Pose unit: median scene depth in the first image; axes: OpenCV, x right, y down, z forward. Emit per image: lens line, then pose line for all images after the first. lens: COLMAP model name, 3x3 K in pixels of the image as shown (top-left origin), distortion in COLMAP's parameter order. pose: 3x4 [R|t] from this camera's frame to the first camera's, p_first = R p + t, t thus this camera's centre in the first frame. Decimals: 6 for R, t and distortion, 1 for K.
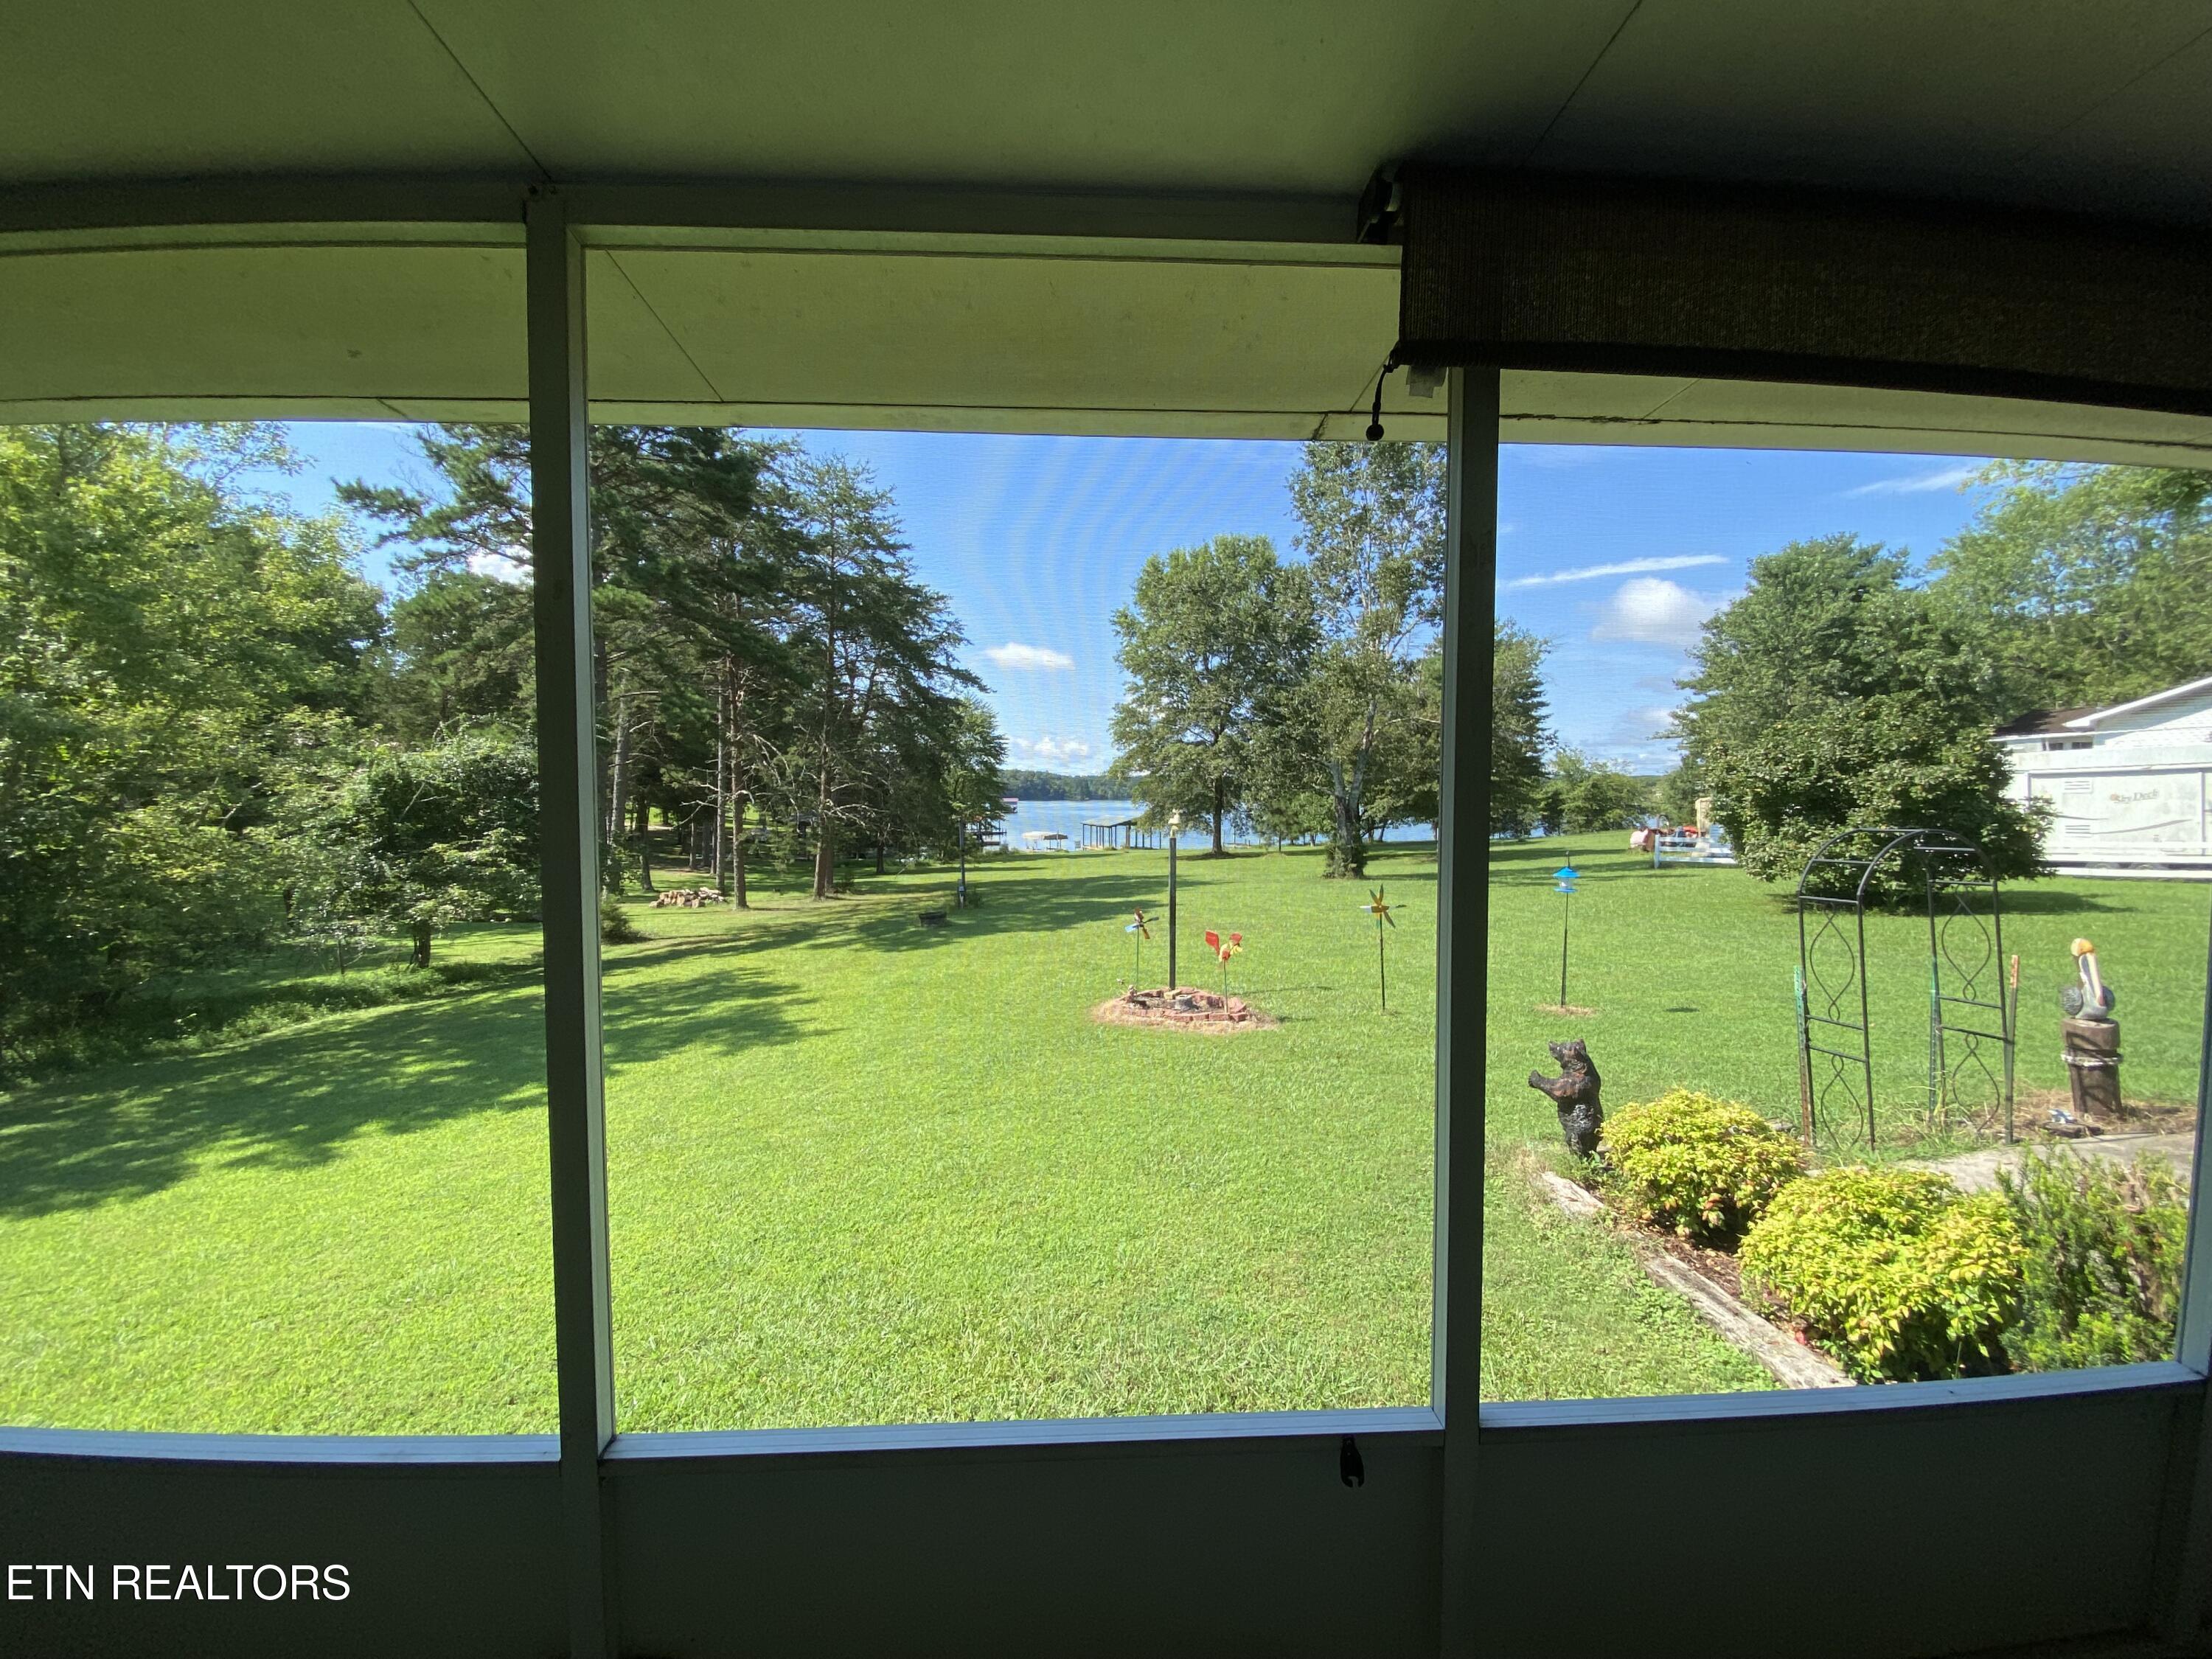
lens RADIAL K [[906.2, 0, 1104.1], [0, 906.2, 831.6], [0, 0, 1]] dist [0.020302, -0.015861]
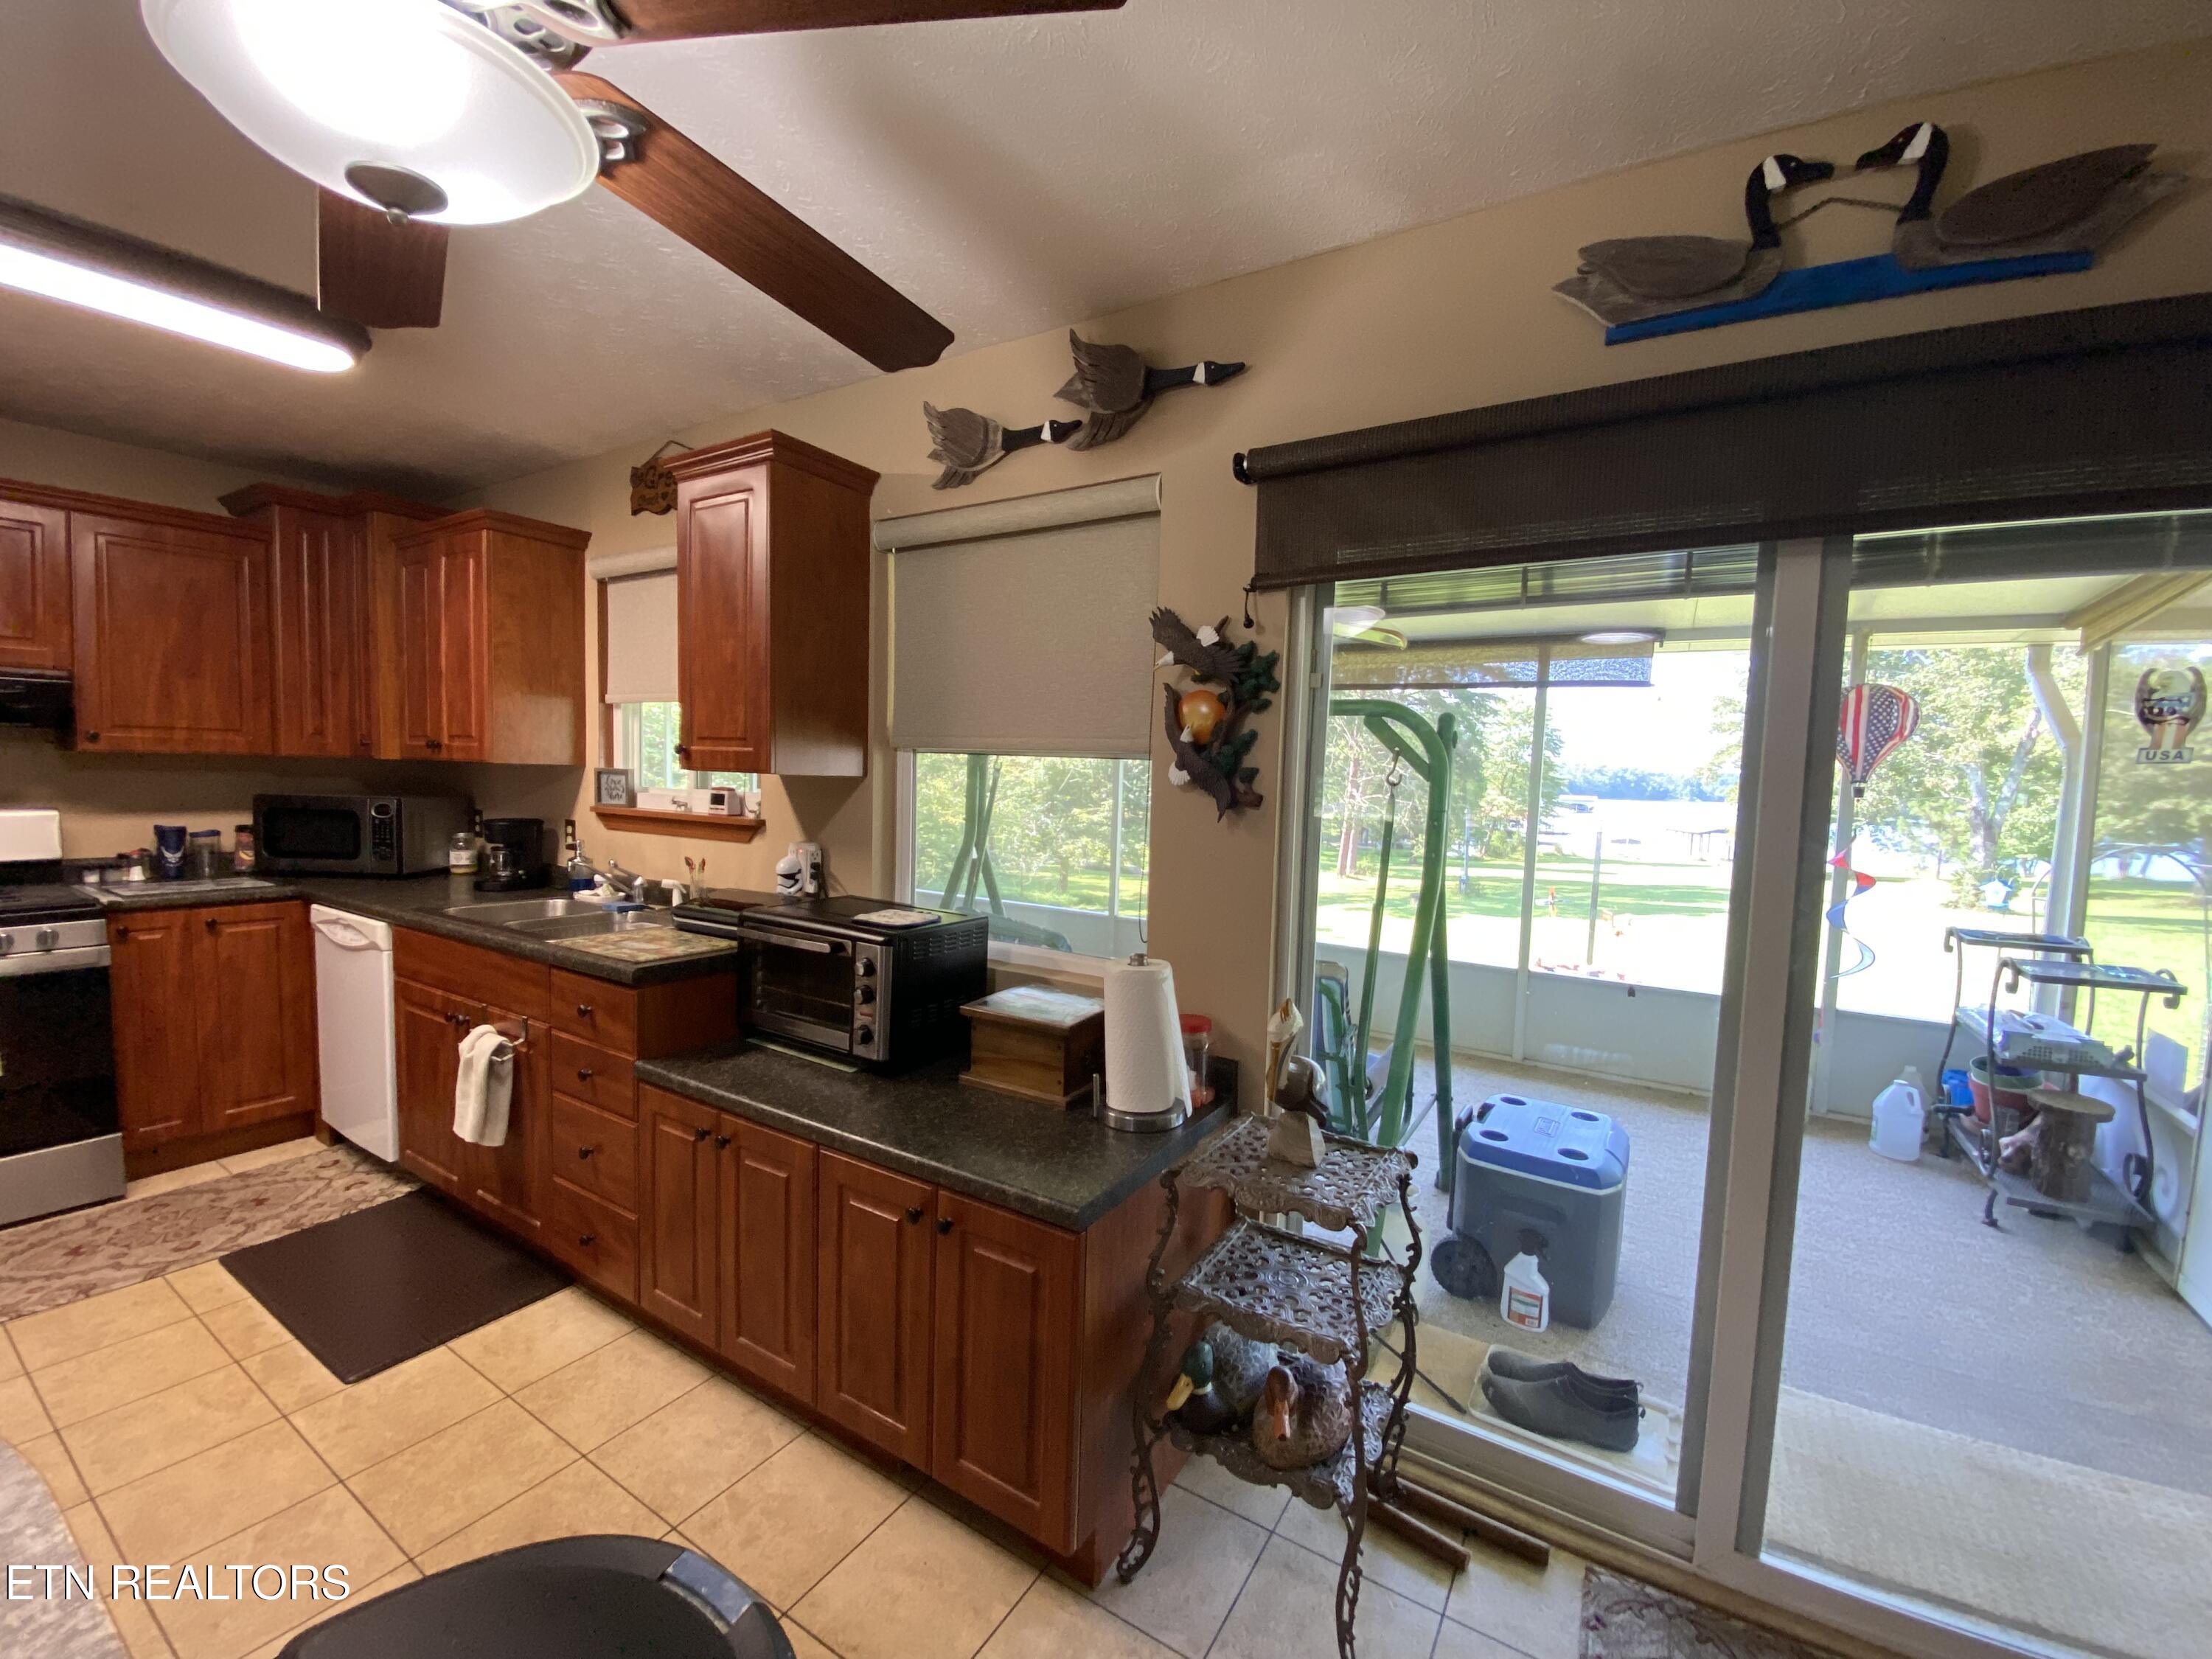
lens RADIAL K [[906.2, 0, 1104.9], [0, 906.2, 838.7], [0, 0, 1]] dist [0.020302, -0.015861]
pose [[0.825680, 0.066207, -0.560240, 0.165855], [-0.056530, 0.997801, 0.034603, 0.007688], [0.561299, 0.003099, 0.827607, -0.236487]]
